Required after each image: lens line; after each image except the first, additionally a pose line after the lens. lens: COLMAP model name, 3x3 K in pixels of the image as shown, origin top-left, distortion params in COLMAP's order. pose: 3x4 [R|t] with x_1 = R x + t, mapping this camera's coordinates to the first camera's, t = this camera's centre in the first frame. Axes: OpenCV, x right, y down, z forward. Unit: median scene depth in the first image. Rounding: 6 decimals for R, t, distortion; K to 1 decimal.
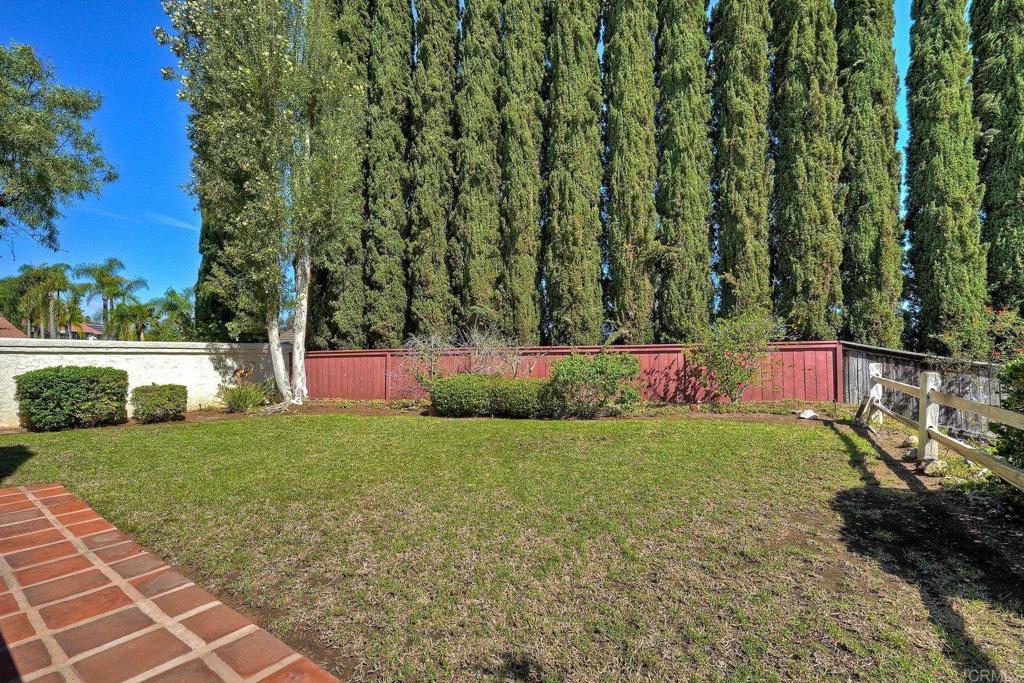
lens RADIAL K [[471.6, 0, 529.5], [0, 471.6, 347.6], [0, 0, 1]] dist [0.002973, 0.000745]
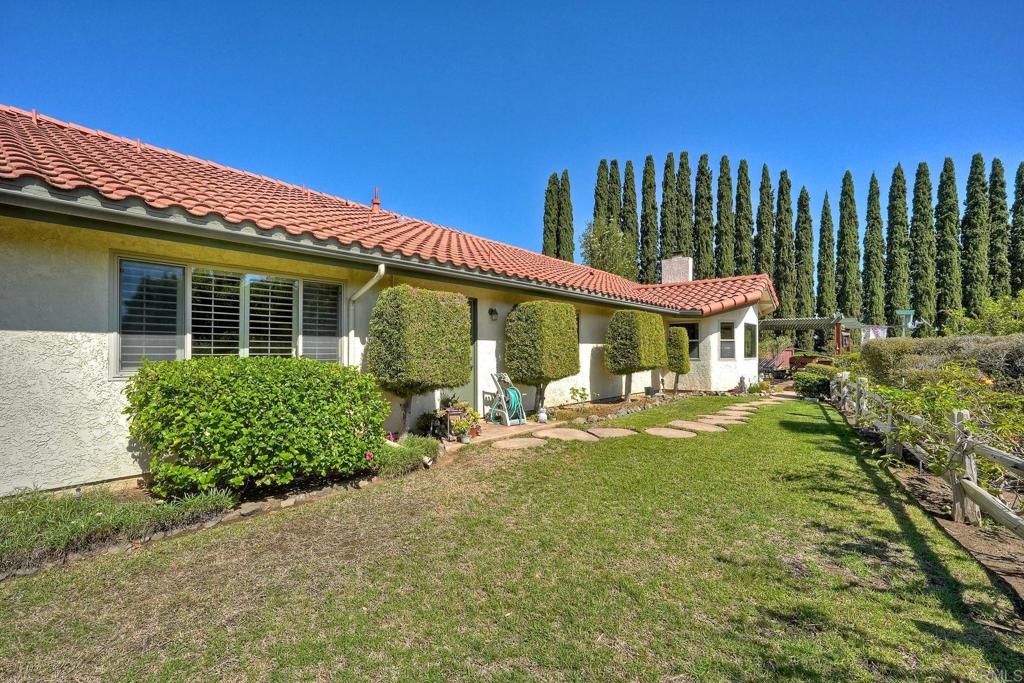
lens RADIAL K [[471.6, 0, 519.9], [0, 471.6, 343.5], [0, 0, 1]] dist [0.002973, 0.000745]
pose [[0.998034, 0.003444, -0.062573, -0.934101], [-0.002298, 0.999828, 0.018385, -0.092476], [0.062625, -0.018205, 0.997871, -2.151322]]
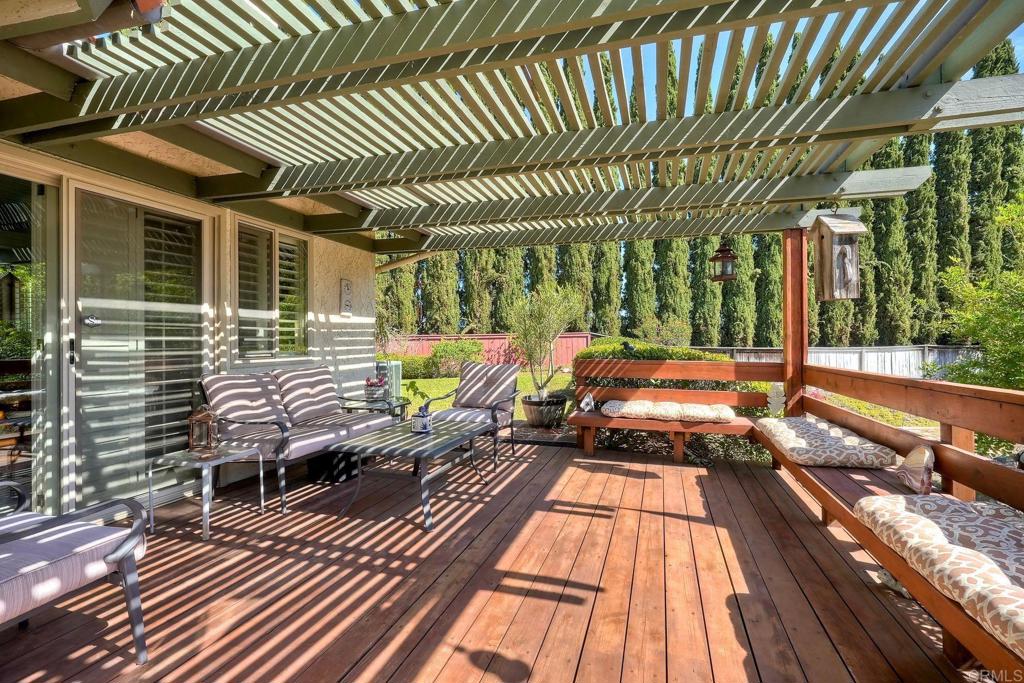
lens RADIAL K [[471.6, 0, 517.7], [0, 471.6, 340.7], [0, 0, 1]] dist [0.002973, 0.000745]
pose [[0.953002, -0.003223, 0.302946, -0.143362], [-0.002552, 0.999822, 0.018667, -0.013919], [-0.302953, -0.018563, 0.952825, -0.582674]]
